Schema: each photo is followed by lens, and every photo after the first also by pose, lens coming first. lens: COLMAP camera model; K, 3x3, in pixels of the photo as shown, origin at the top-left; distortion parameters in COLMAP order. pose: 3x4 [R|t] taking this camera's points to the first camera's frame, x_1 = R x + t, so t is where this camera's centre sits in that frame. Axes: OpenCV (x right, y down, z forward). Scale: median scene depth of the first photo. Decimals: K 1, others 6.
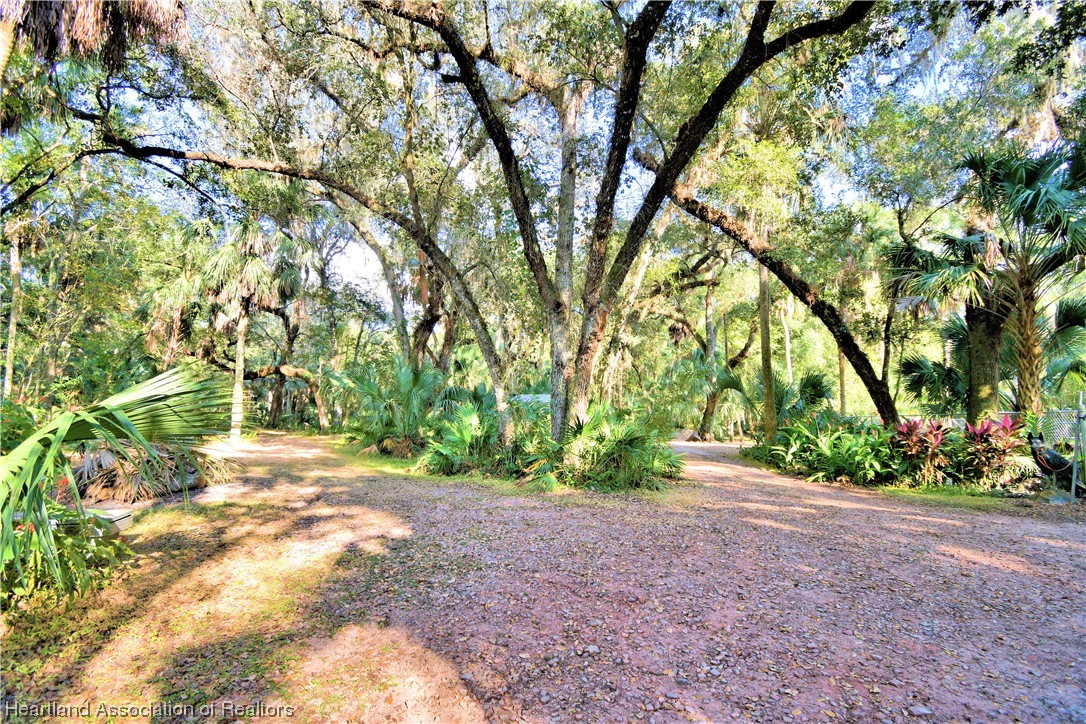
lens RADIAL K [[489.3, 0, 508.7], [0, 489.3, 361.3], [0, 0, 1]] dist [0.002523, -0.014510]
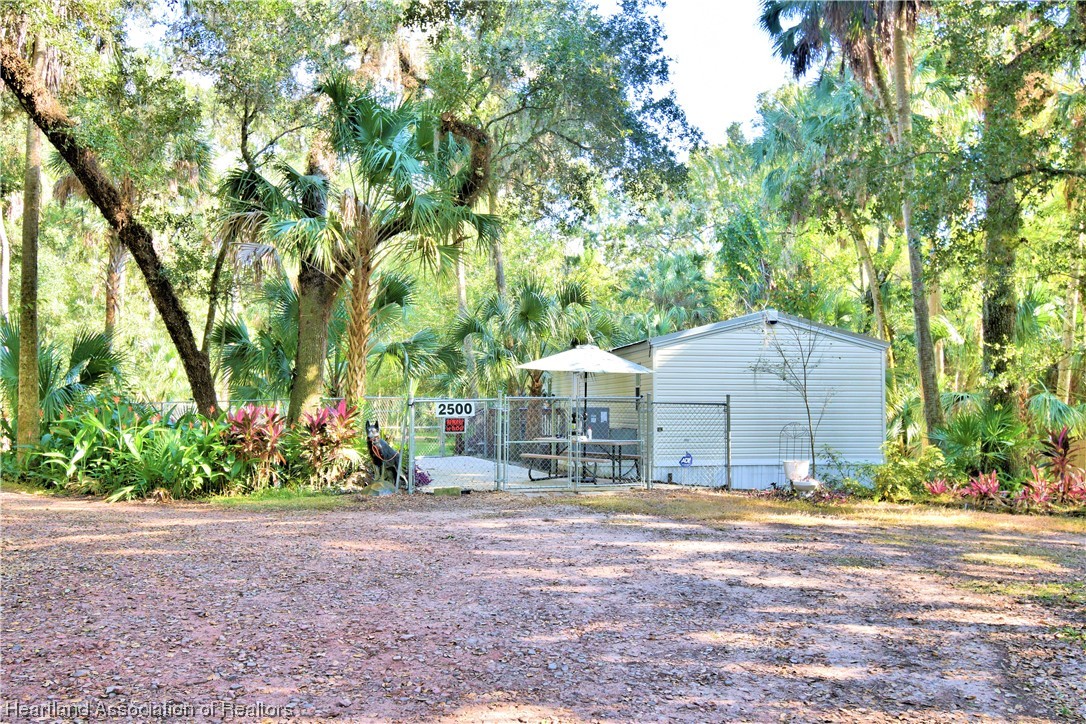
lens RADIAL K [[957.9, 0, 543.0], [0, 957.9, 362.0], [0, 0, 1]] dist [0.000181, 0.002297]
pose [[0.459952, 0.037829, 0.887137, -0.280260], [-0.097816, 0.995170, 0.008279, -0.006998], [-0.882539, -0.090585, 0.461431, -0.088554]]
